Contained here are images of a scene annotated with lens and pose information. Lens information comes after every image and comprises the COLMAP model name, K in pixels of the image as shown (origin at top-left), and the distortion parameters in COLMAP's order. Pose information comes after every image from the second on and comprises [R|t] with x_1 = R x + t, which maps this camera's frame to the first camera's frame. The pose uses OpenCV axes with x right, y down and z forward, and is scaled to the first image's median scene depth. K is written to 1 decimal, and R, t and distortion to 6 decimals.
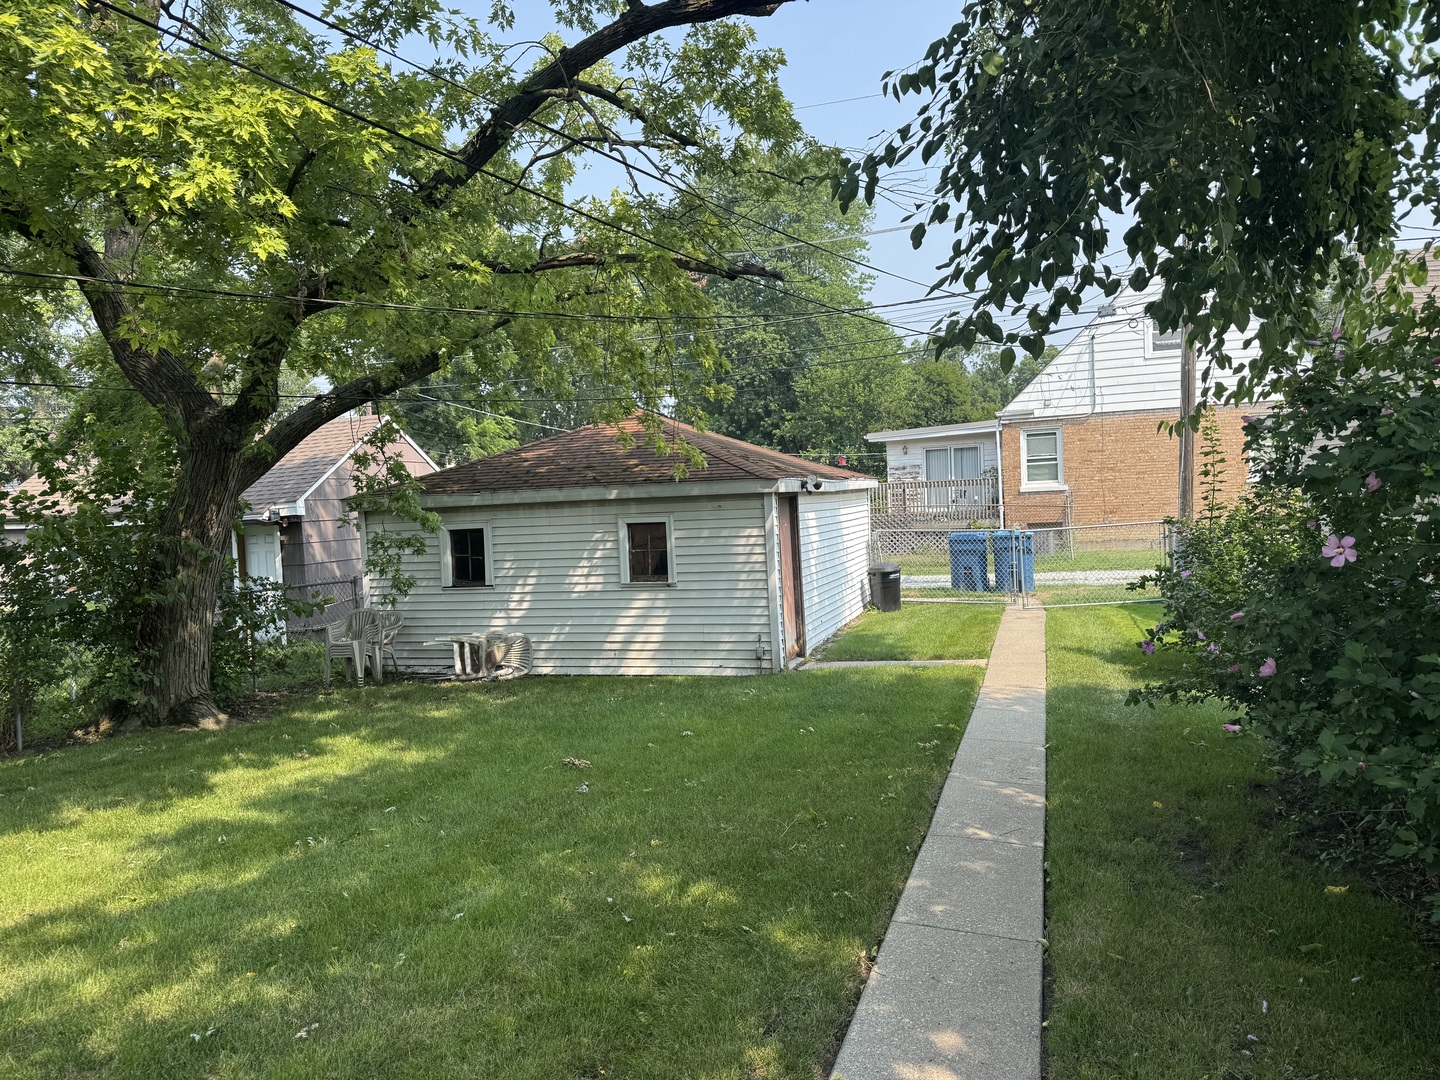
lens RADIAL K [[1016.7, 0, 720.0], [0, 1016.7, 540.0], [0, 0, 1]] dist [0.169556, -0.303487]
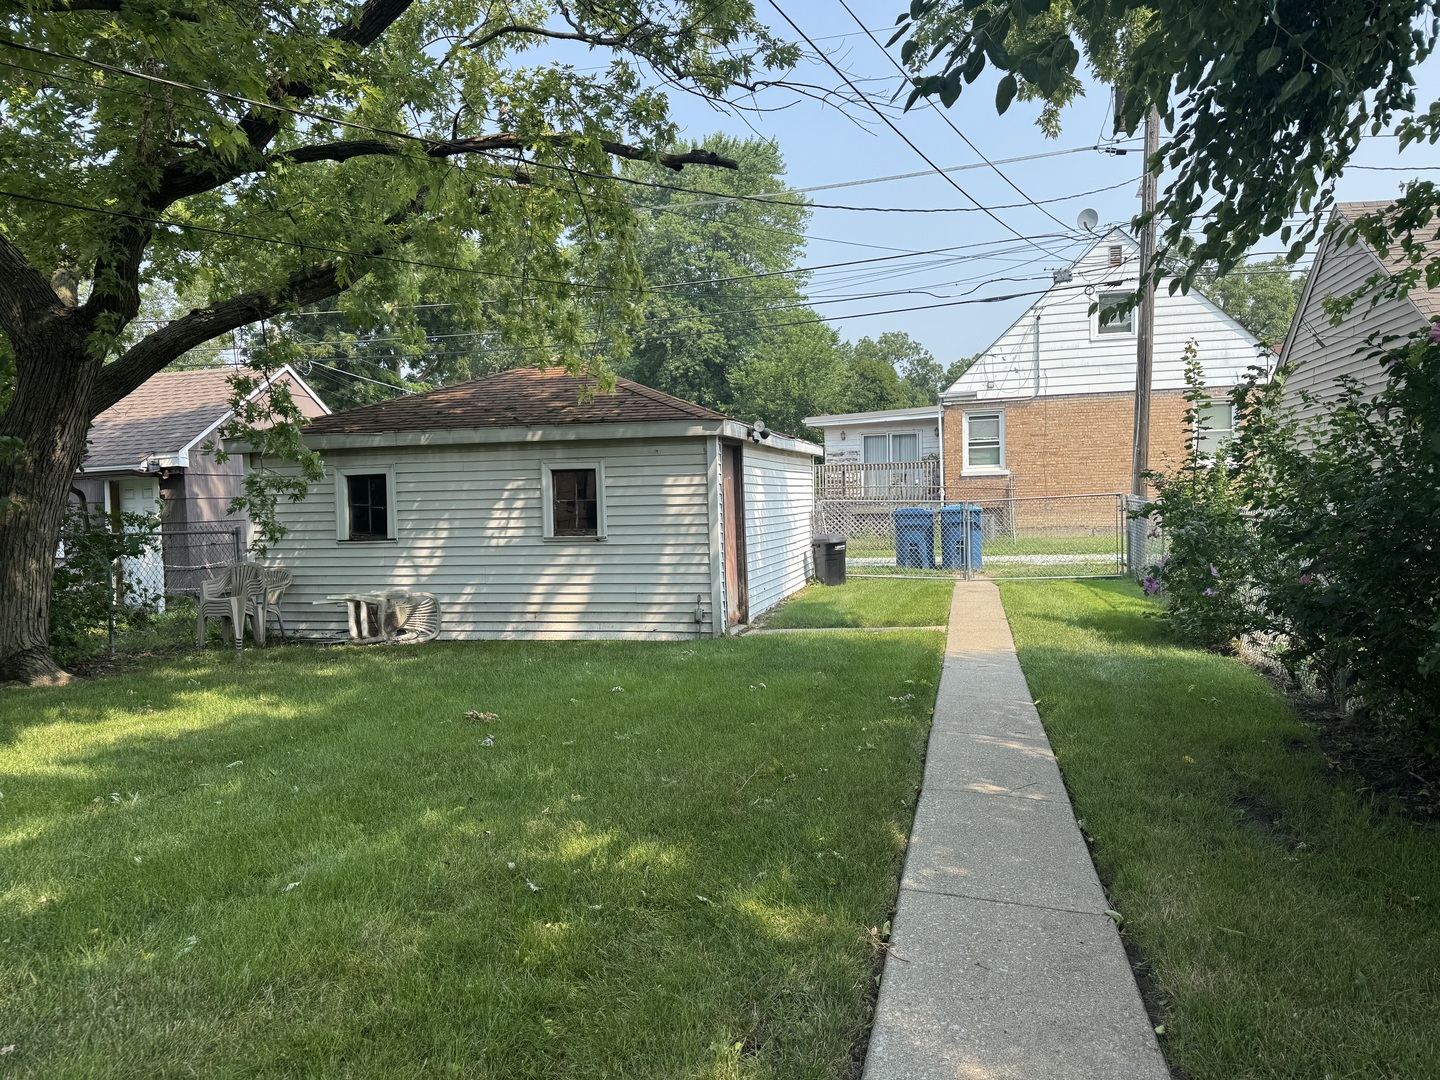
lens RADIAL K [[1005.4, 0, 720.0], [0, 1005.4, 540.0], [0, 0, 1]] dist [0.104150, -0.132661]
pose [[0.997168, 0.021398, 0.072093, -0.006906], [-0.020687, 0.999730, -0.010604, 0.050829], [-0.072300, 0.009082, 0.997342, 0.112357]]
